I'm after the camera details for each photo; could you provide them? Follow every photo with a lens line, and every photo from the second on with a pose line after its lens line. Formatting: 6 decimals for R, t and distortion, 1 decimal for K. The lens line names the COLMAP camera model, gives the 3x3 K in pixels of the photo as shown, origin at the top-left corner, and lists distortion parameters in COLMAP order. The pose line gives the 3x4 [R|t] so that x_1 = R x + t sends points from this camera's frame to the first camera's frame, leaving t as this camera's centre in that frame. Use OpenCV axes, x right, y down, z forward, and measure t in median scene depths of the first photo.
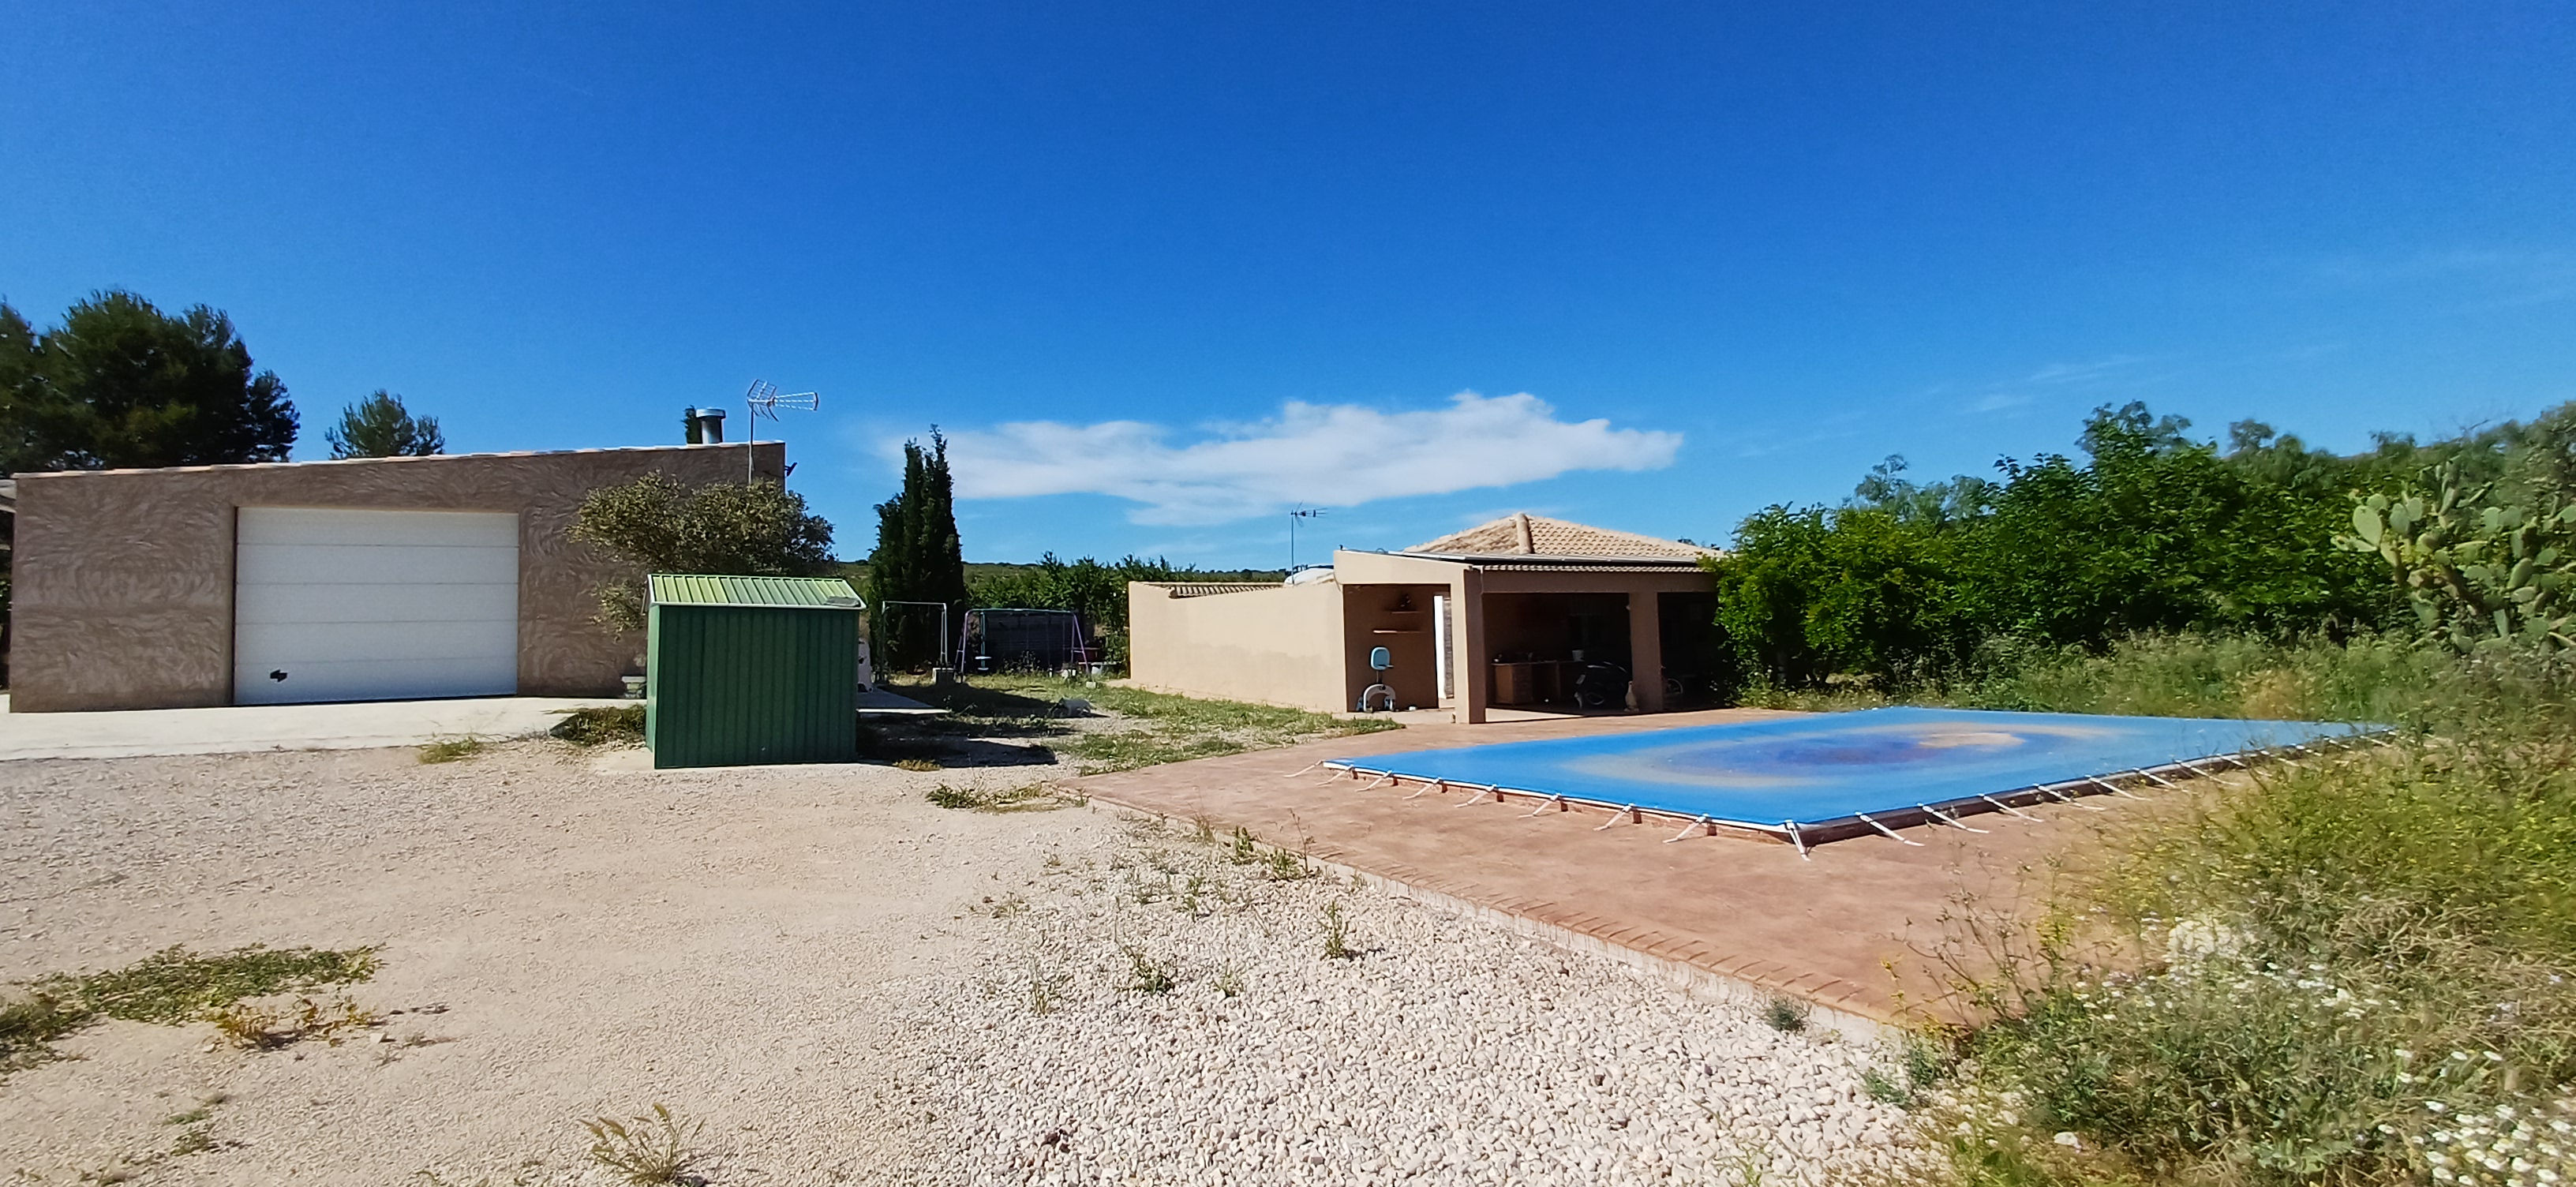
lens RADIAL K [[1153.2, 0, 1298.6], [0, 1153.2, 571.4], [0, 0, 1]] dist [0.001597, 0.000429]
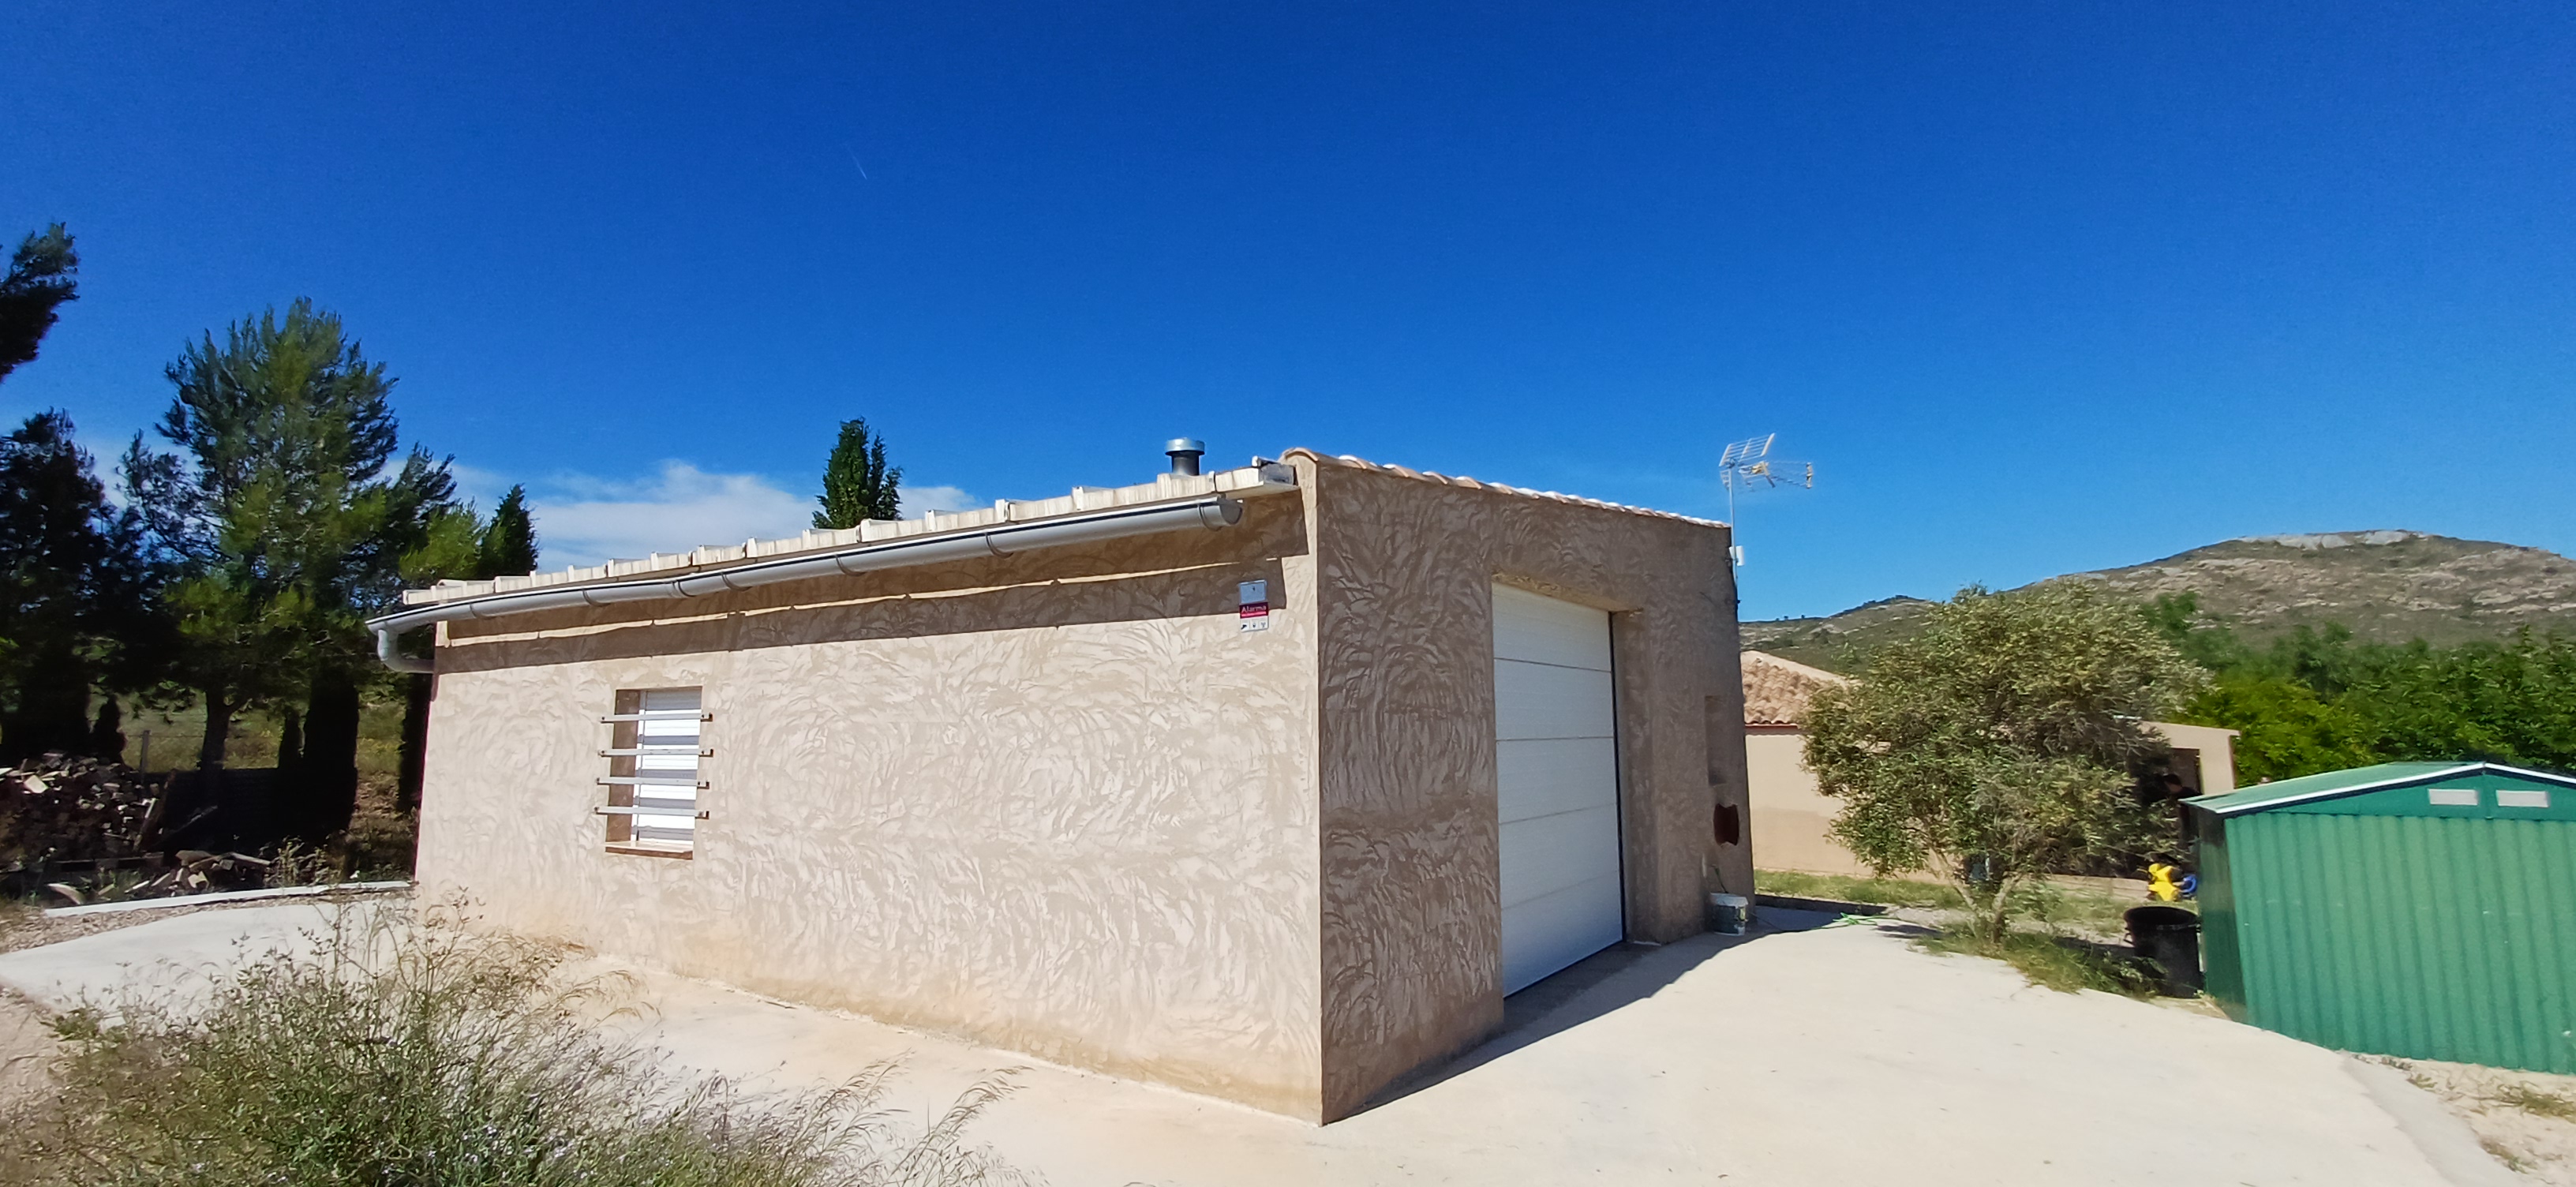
lens RADIAL K [[1163.2, 0, 1277.4], [0, 1163.2, 556.7], [0, 0, 1]] dist [0.001214, -0.000322]
pose [[0.870246, 0.092706, 0.483815, -2.157401], [-0.044288, 0.992879, -0.110589, -0.013953], [-0.490622, 0.074812, 0.868155, 1.134524]]
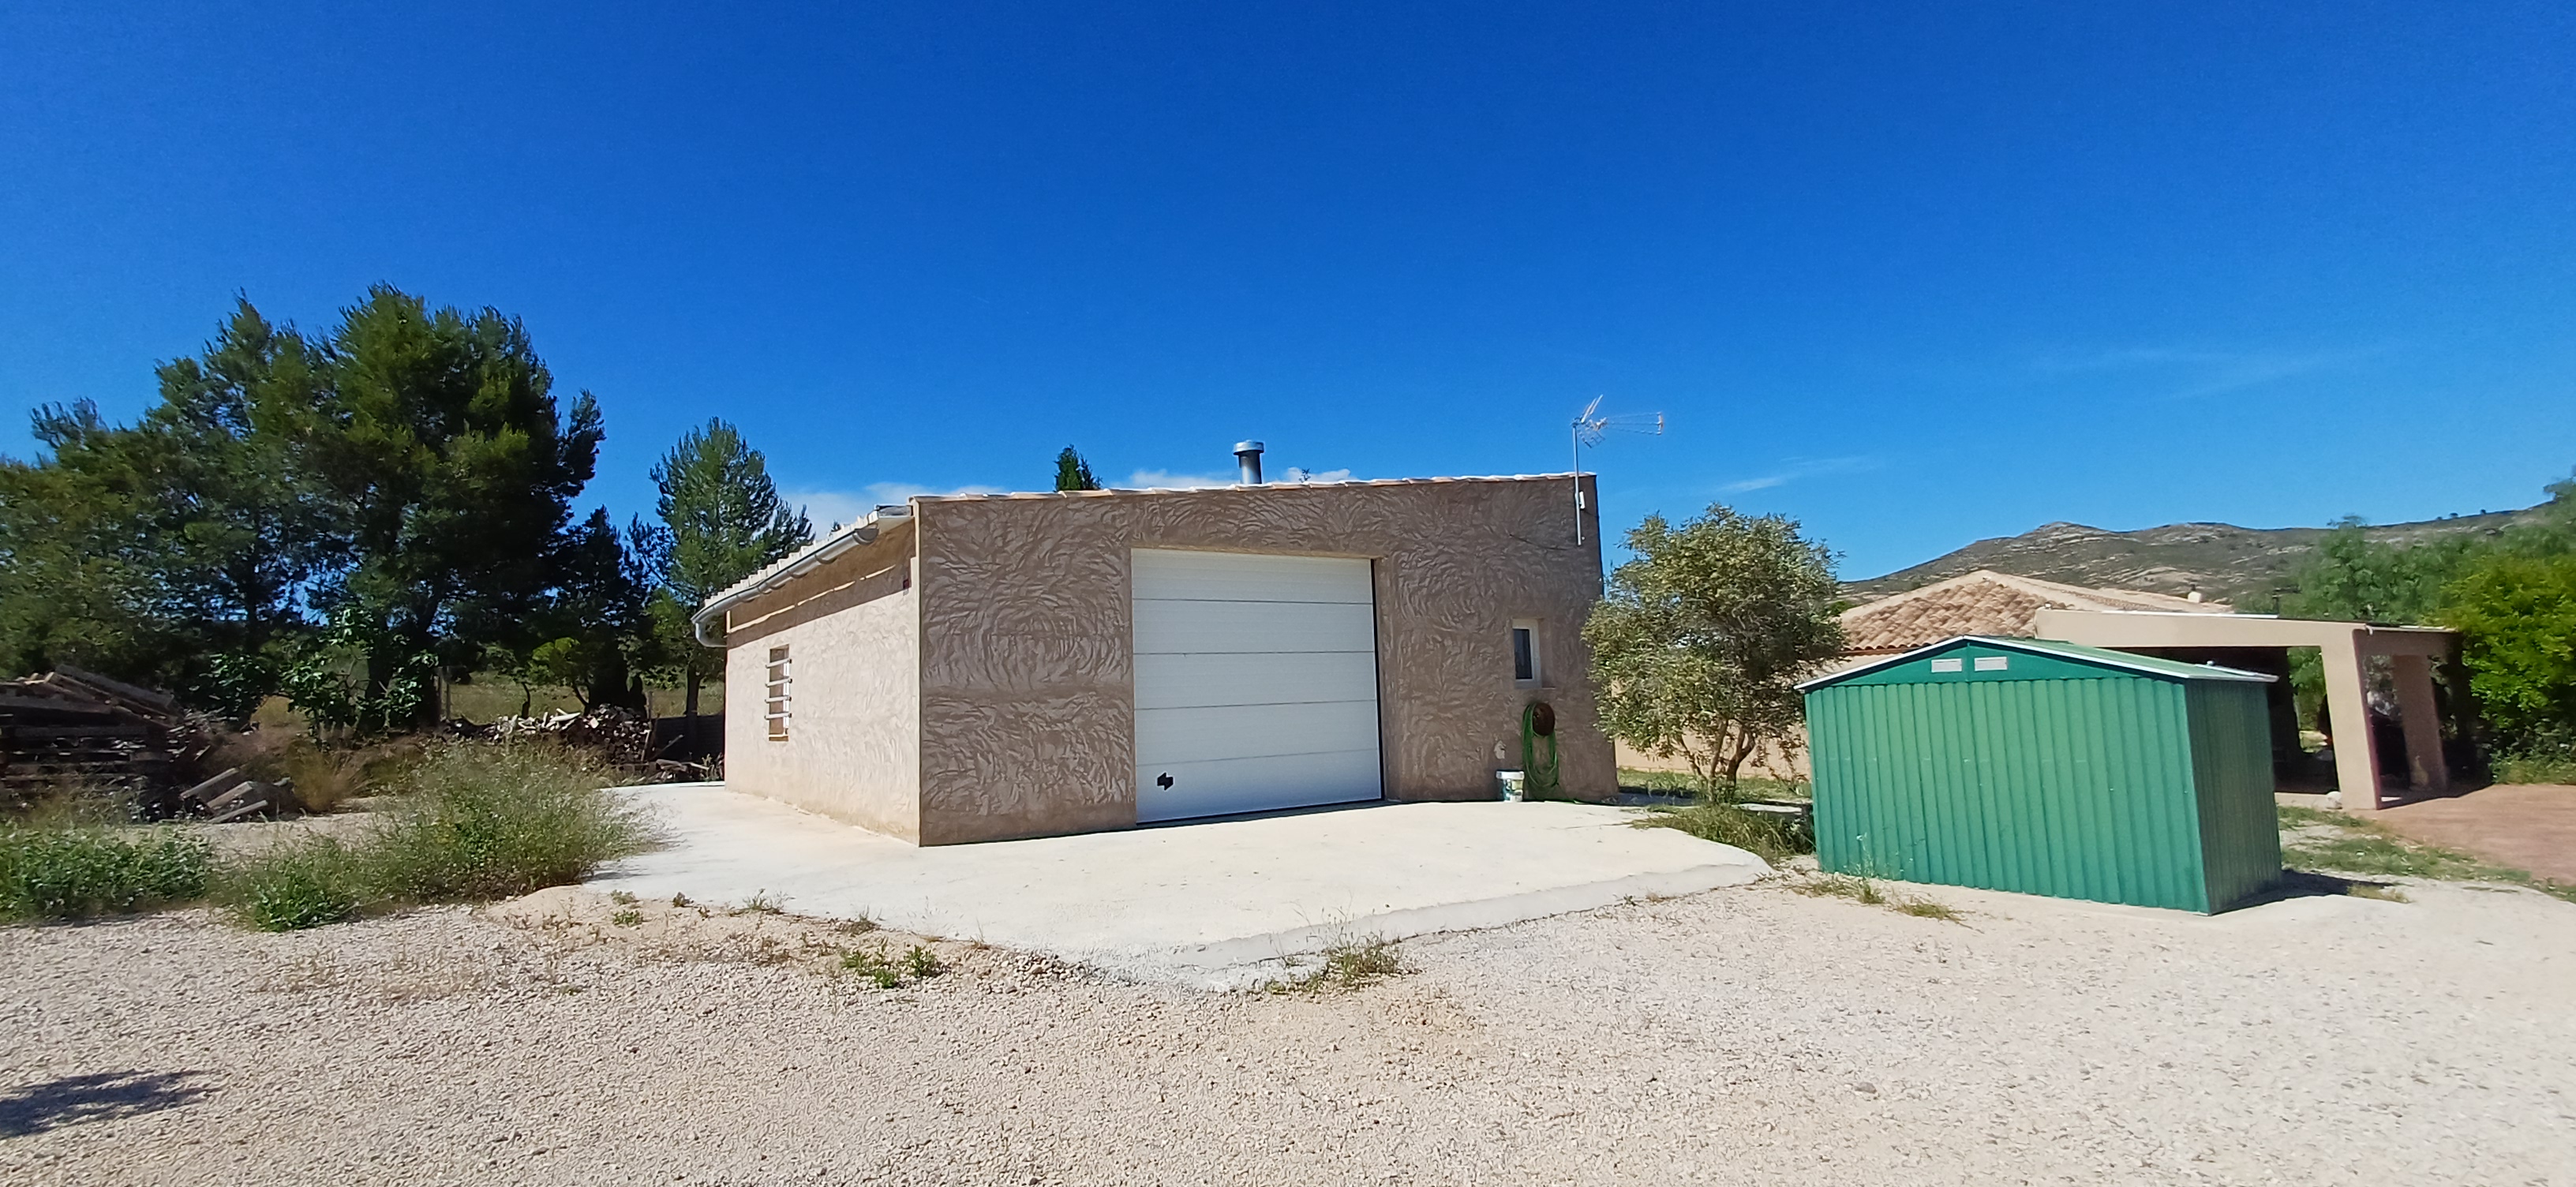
lens RADIAL K [[1163.2, 0, 1277.4], [0, 1163.2, 556.7], [0, 0, 1]] dist [0.001214, -0.000322]
pose [[0.992601, 0.002798, 0.121386, -1.629488], [0.006043, 0.997357, -0.072400, 0.005846], [-0.121267, 0.072598, 0.989962, 0.475982]]
